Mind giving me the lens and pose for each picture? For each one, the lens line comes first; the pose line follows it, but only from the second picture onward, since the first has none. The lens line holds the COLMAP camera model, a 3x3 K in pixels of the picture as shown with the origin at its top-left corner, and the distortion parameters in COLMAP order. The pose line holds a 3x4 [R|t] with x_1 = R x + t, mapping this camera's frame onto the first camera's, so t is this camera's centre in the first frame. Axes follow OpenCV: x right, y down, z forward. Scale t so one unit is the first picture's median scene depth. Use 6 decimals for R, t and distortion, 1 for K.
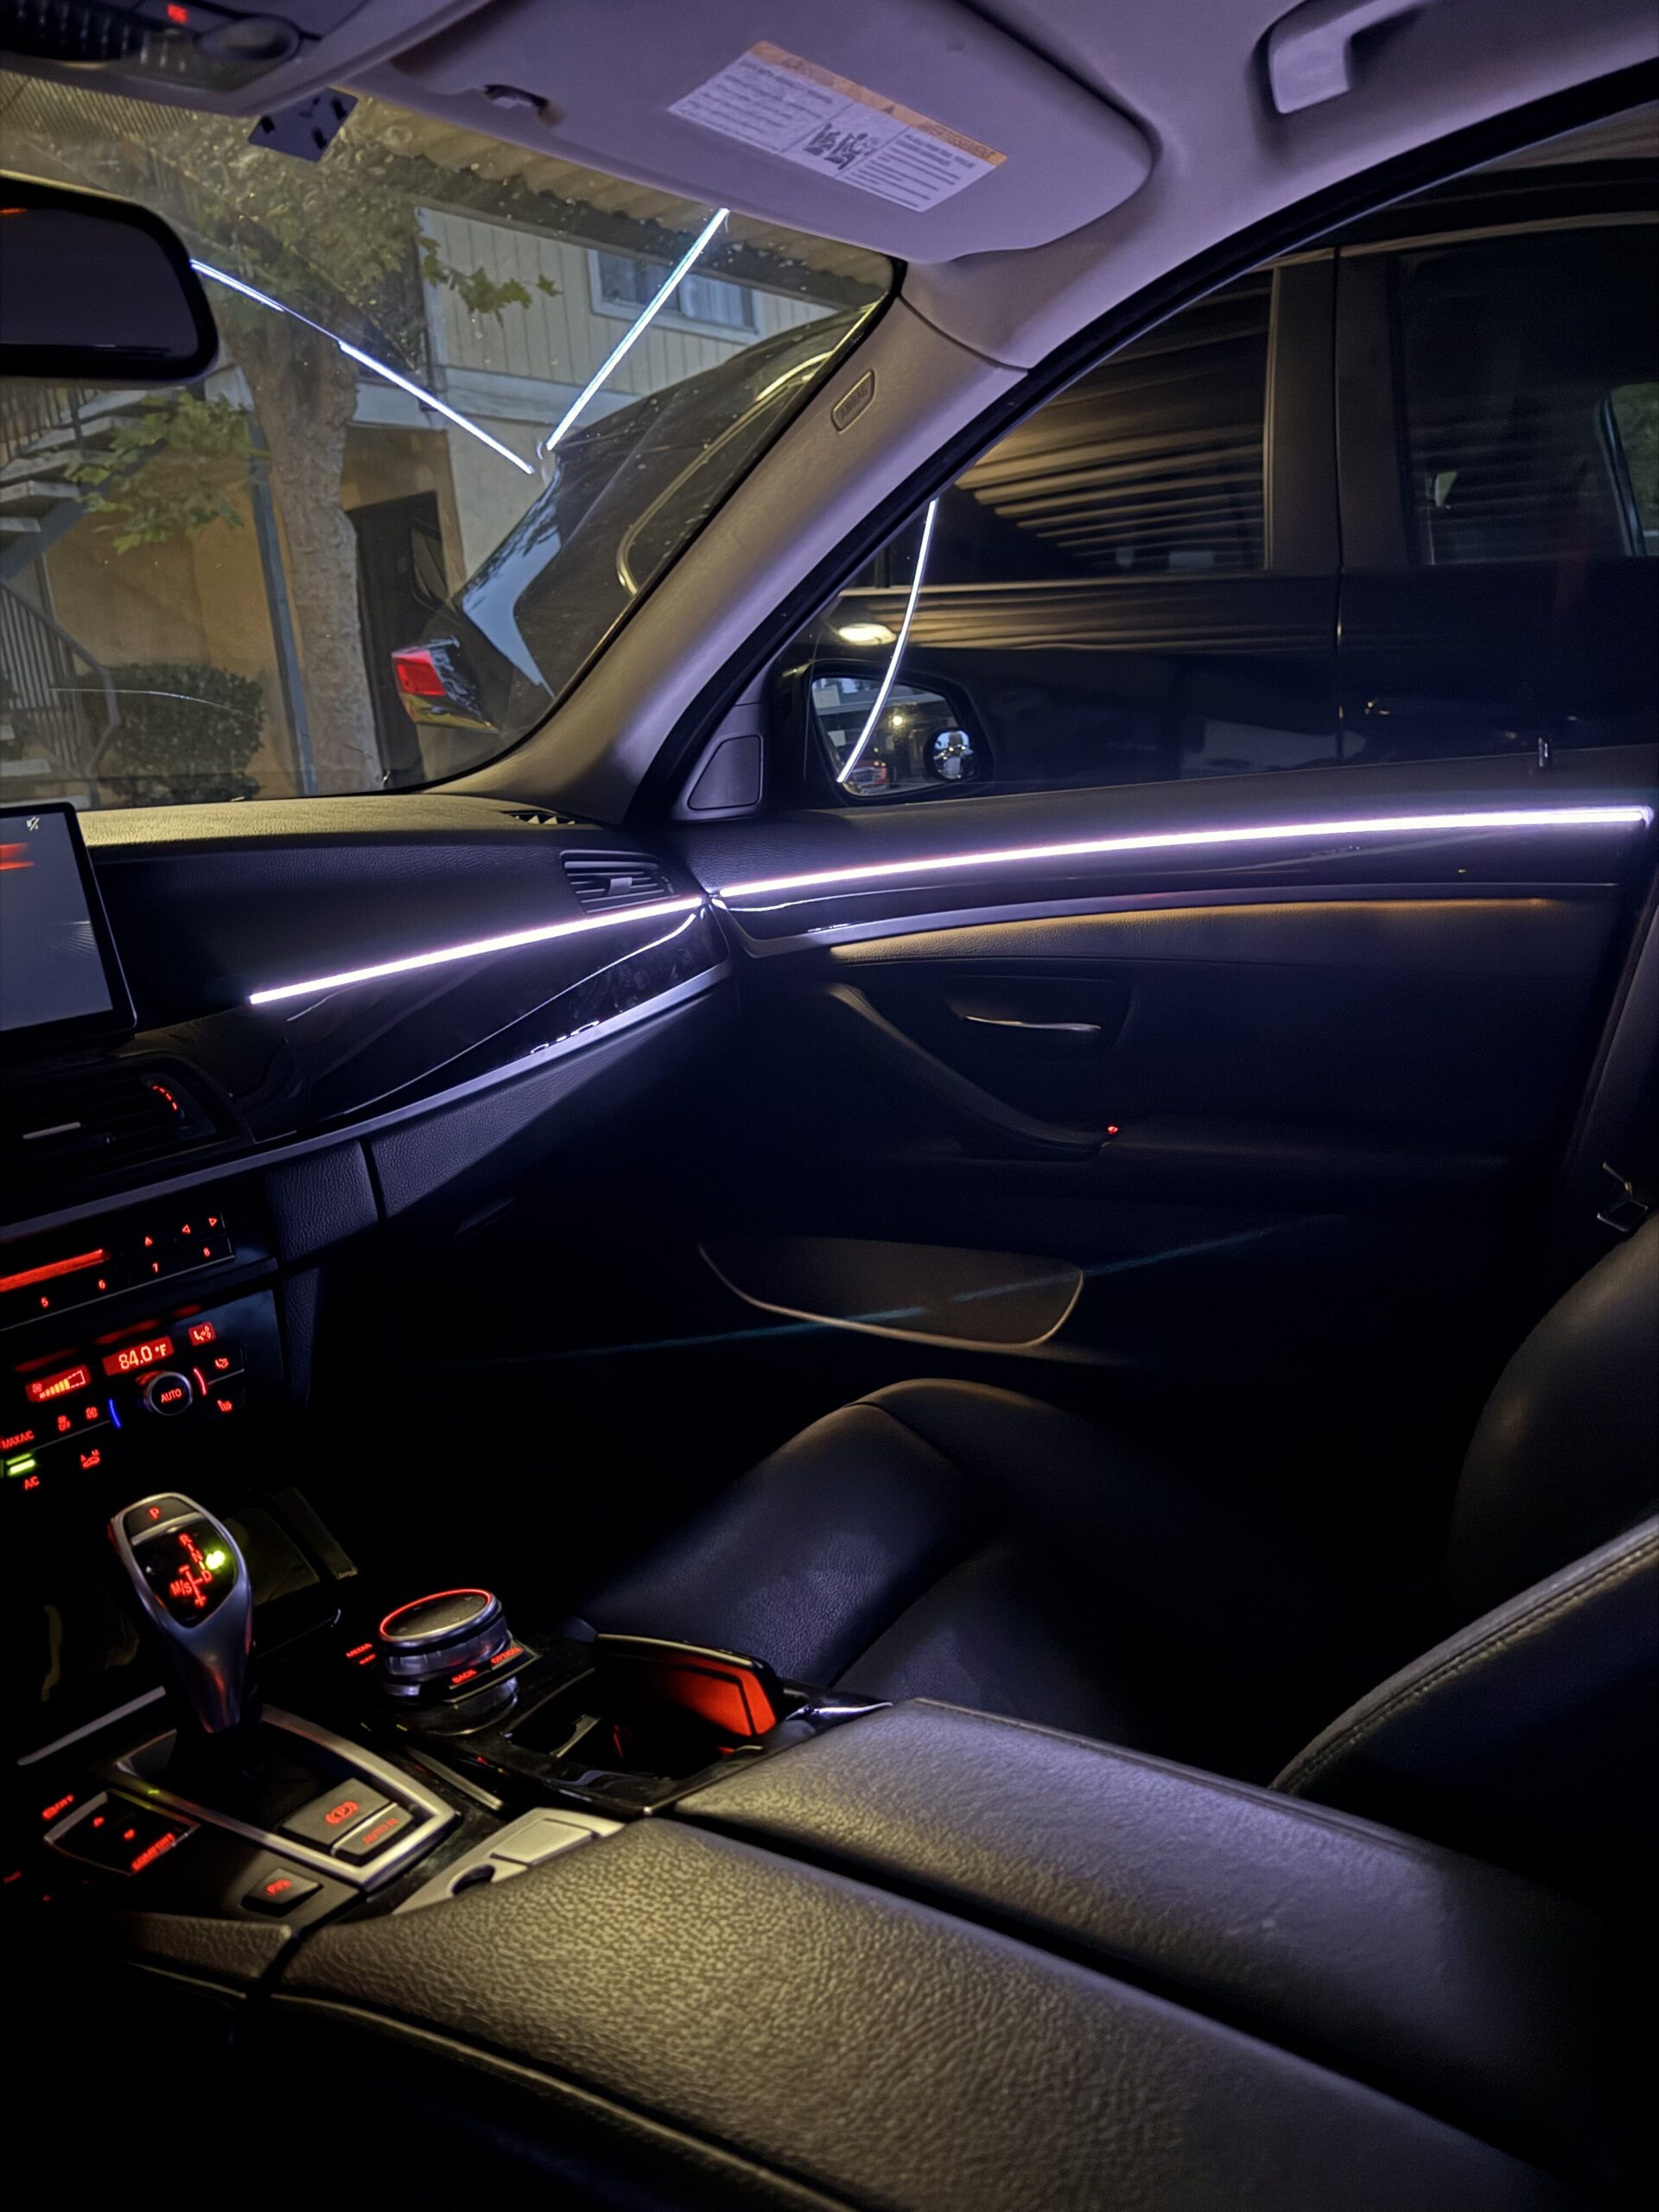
lens RADIAL K [[1550.8, 0, 829.5], [0, 1550.8, 1106.0], [0, 0, 1]] dist [0.119507, -0.194537]
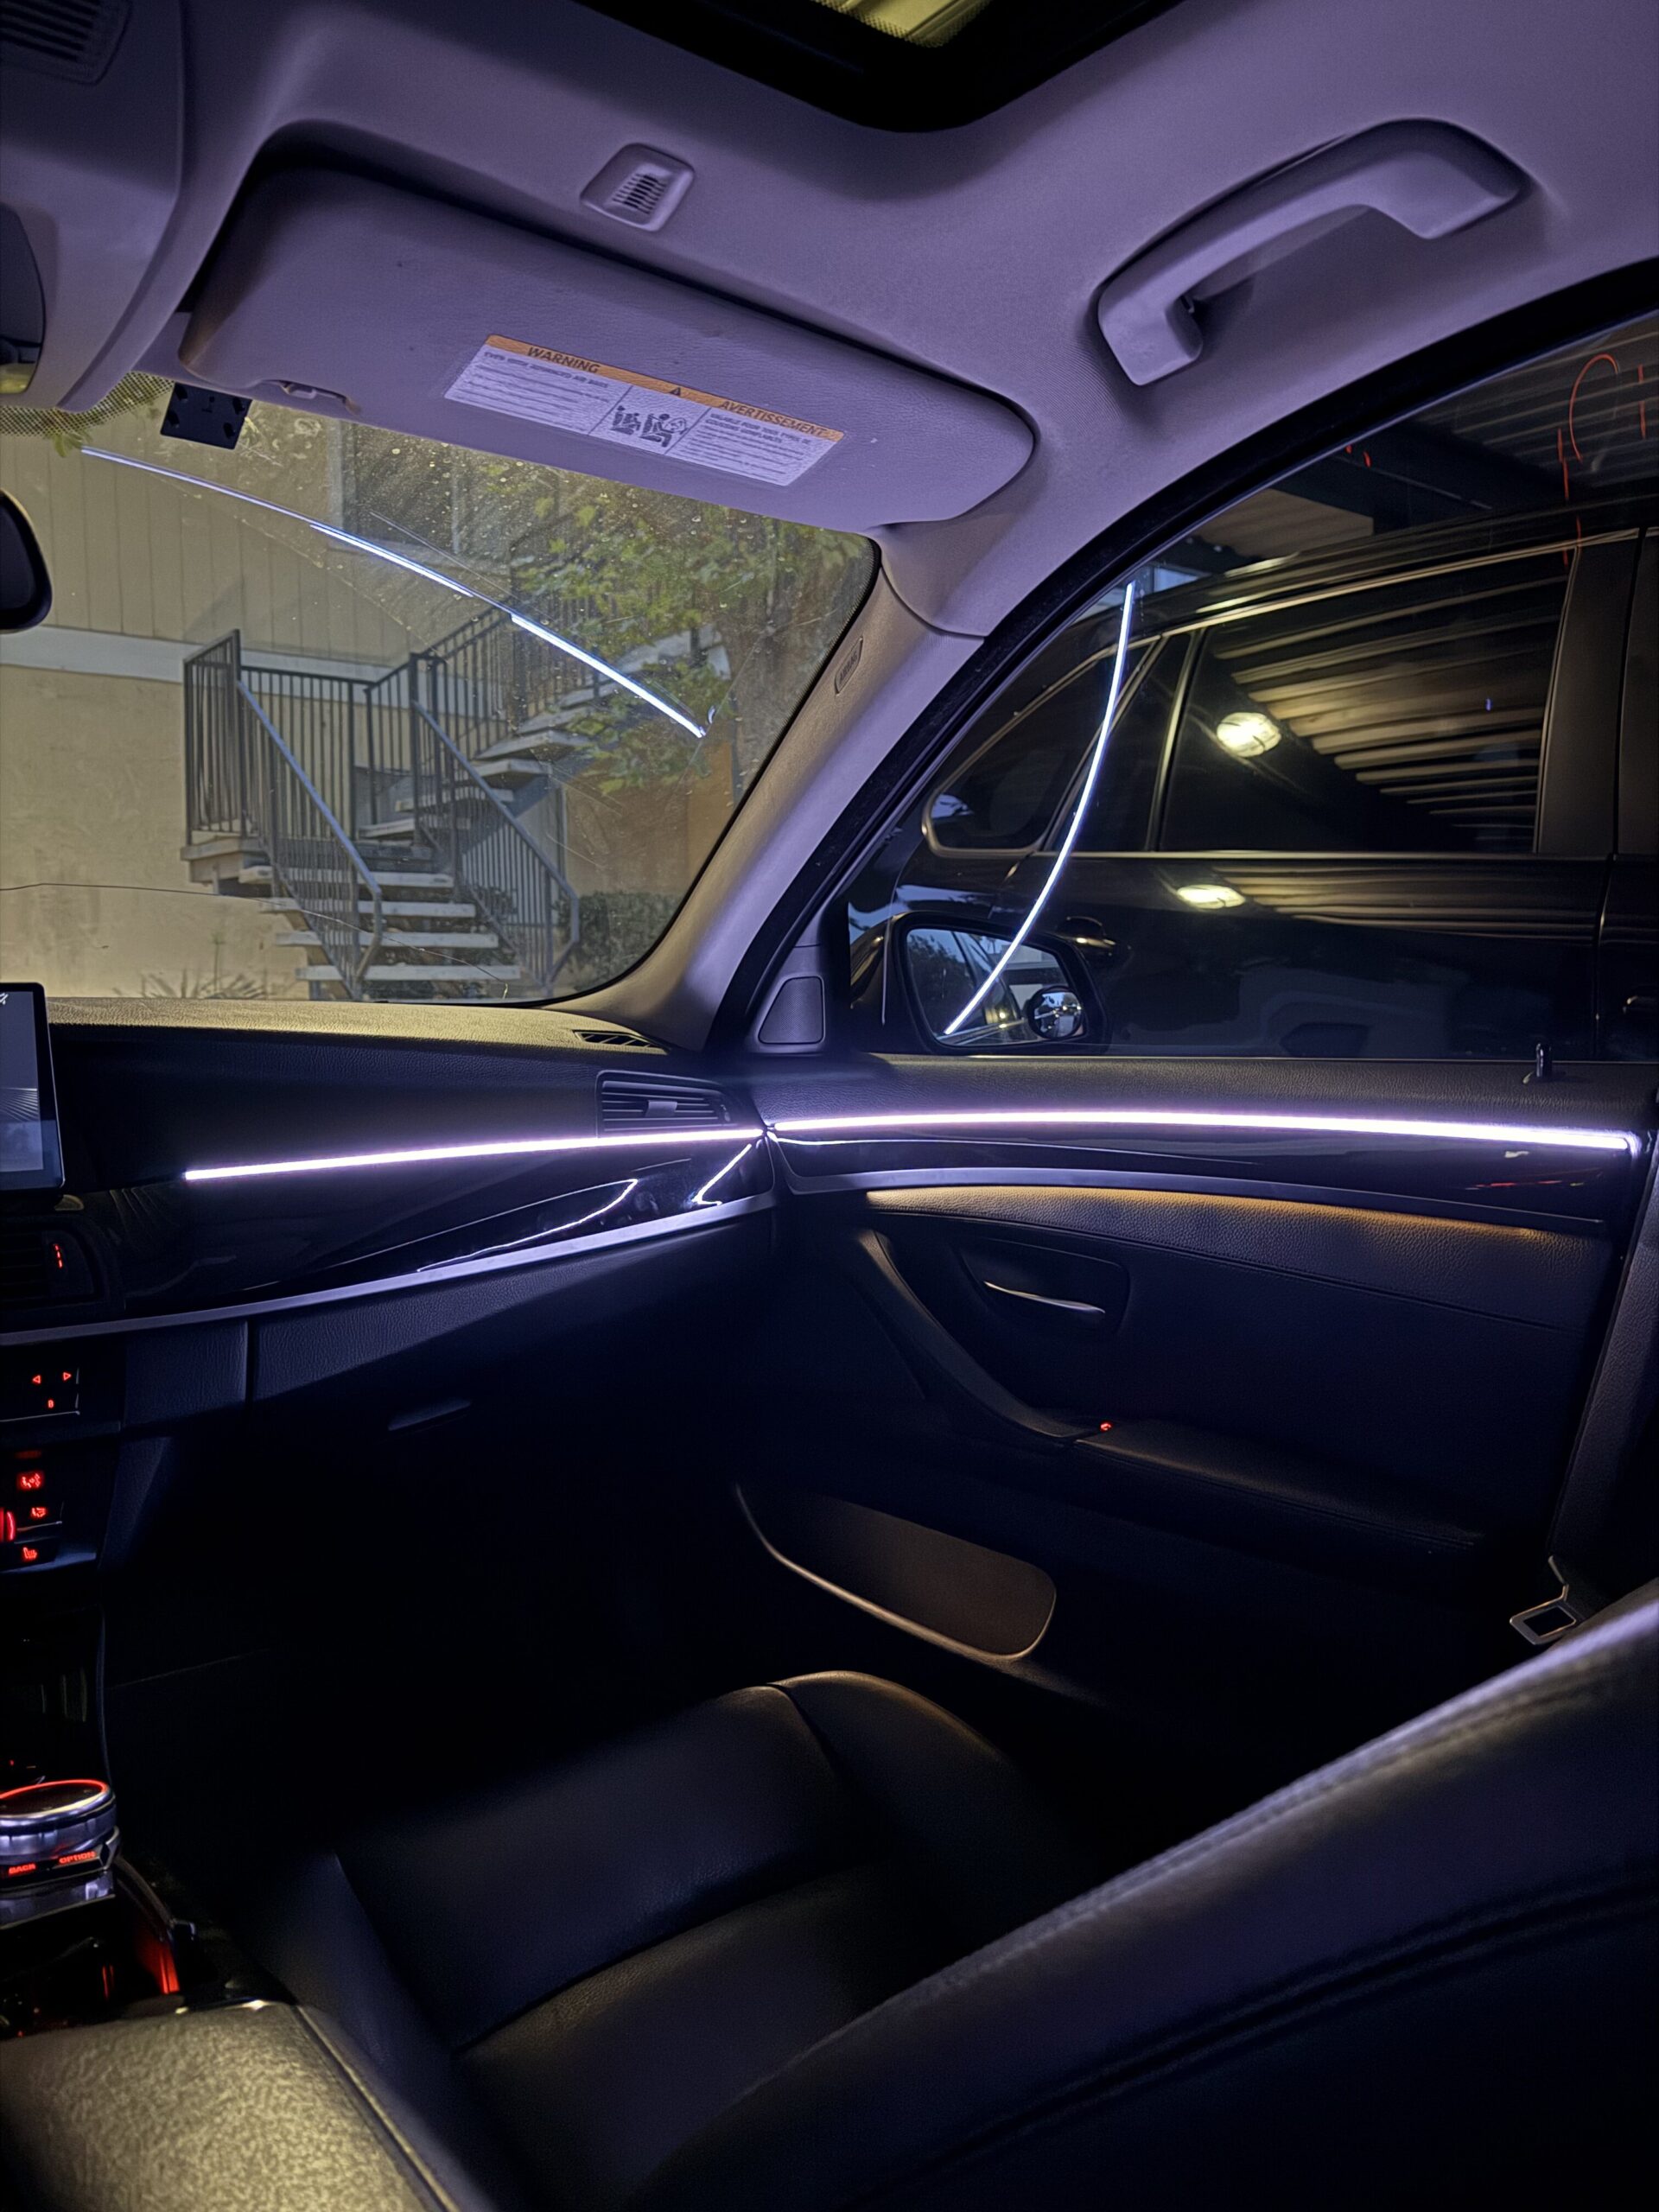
lens RADIAL K [[1550.8, 0, 829.5], [0, 1550.8, 1106.0], [0, 0, 1]] dist [0.119507, -0.194537]
pose [[0.955203, 0.097481, -0.279436, 0.244707], [-0.138780, 0.981486, -0.132005, -0.023262], [0.261395, 0.164871, 0.951047, 0.059265]]
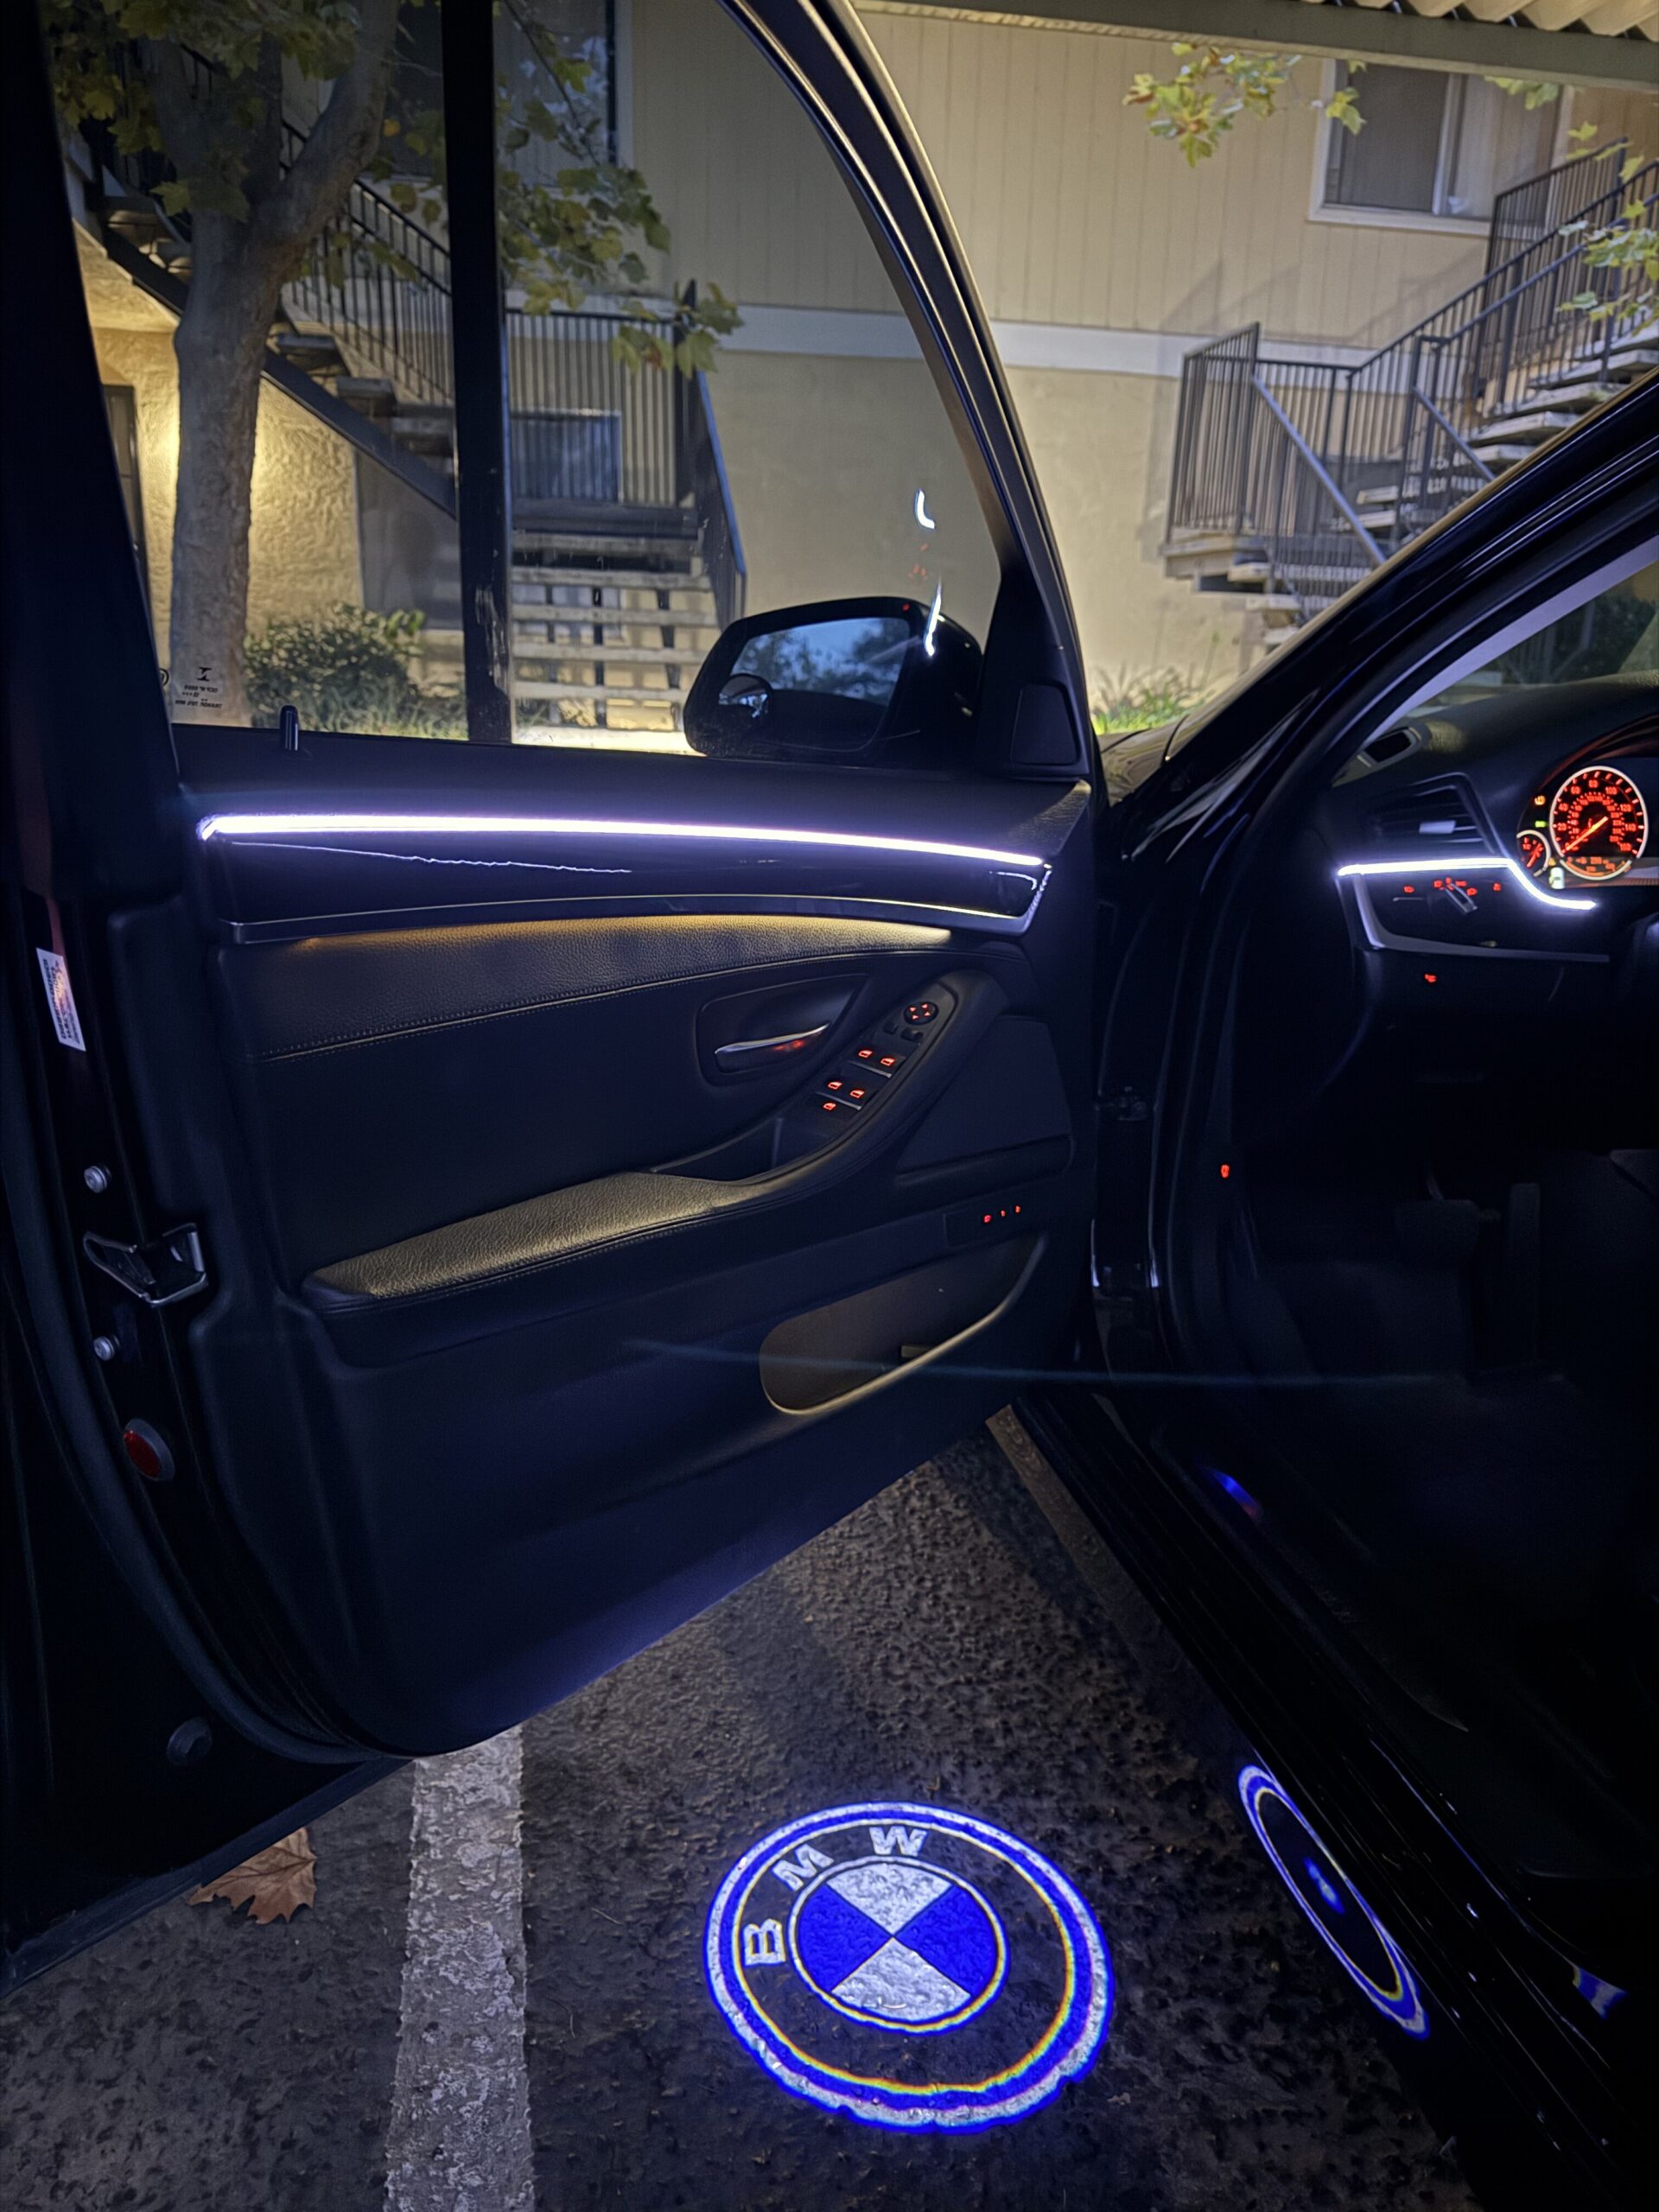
lens RADIAL K [[1569.2, 0, 829.5], [0, 1569.2, 1118.8], [0, 0, 1]] dist [-0.002755, -0.003570]
pose [[0.719220, 0.290105, -0.631317, -0.268026], [-0.253441, 0.955590, 0.150386, 0.224149], [0.646908, 0.051841, 0.760804, -0.807936]]
